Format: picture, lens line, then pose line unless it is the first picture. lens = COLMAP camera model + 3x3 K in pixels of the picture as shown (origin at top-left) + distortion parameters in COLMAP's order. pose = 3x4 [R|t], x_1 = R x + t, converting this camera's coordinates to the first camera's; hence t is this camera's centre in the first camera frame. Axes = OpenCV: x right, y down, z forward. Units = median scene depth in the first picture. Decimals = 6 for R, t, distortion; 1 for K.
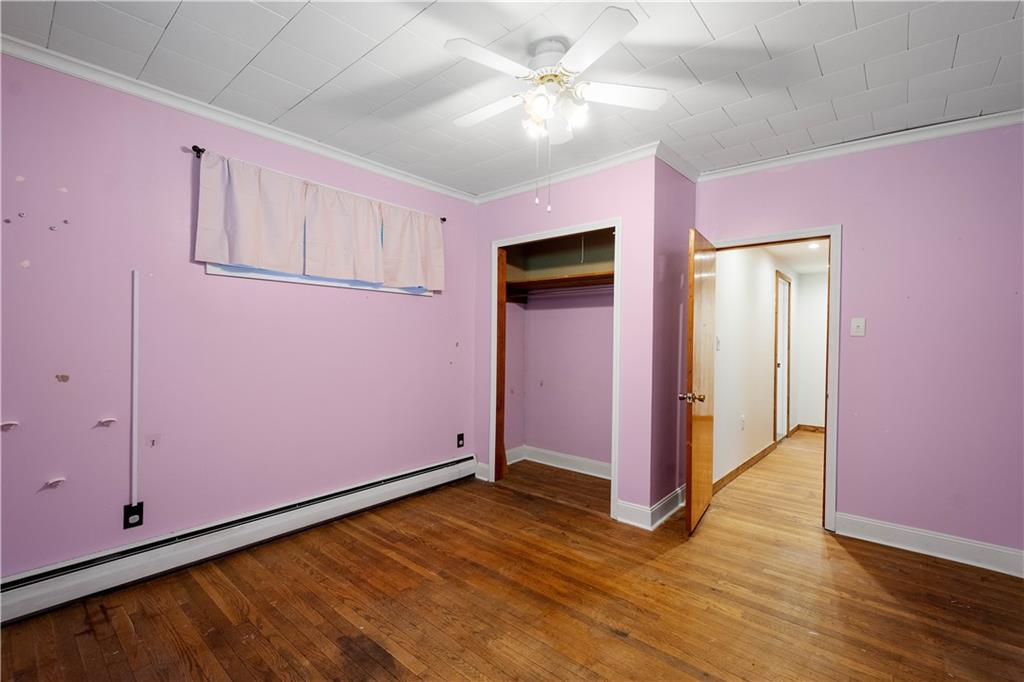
lens RADIAL K [[449.6, 0, 512.0], [0, 449.6, 341.0], [0, 0, 1]] dist [0.002104, -0.000350]
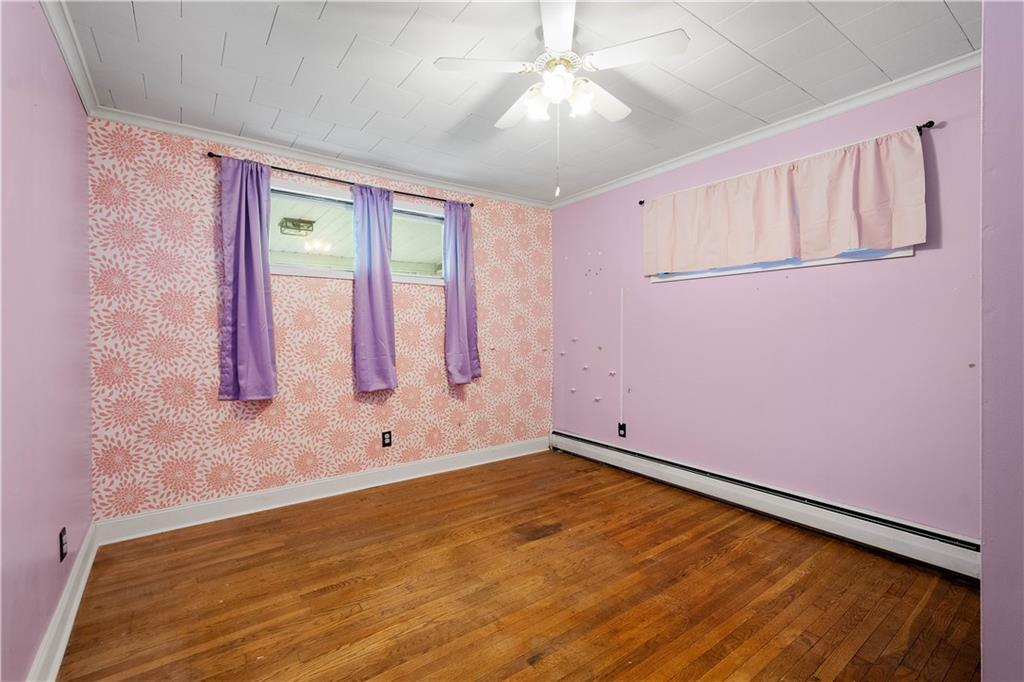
lens RADIAL K [[449.6, 0, 512.0], [0, 449.6, 341.0], [0, 0, 1]] dist [0.002104, -0.000350]
pose [[-0.223586, 0.024160, -0.974385, 0.849713], [-0.002401, 0.999676, 0.025338, 0.002603], [0.974681, 0.008005, -0.223455, 0.891858]]
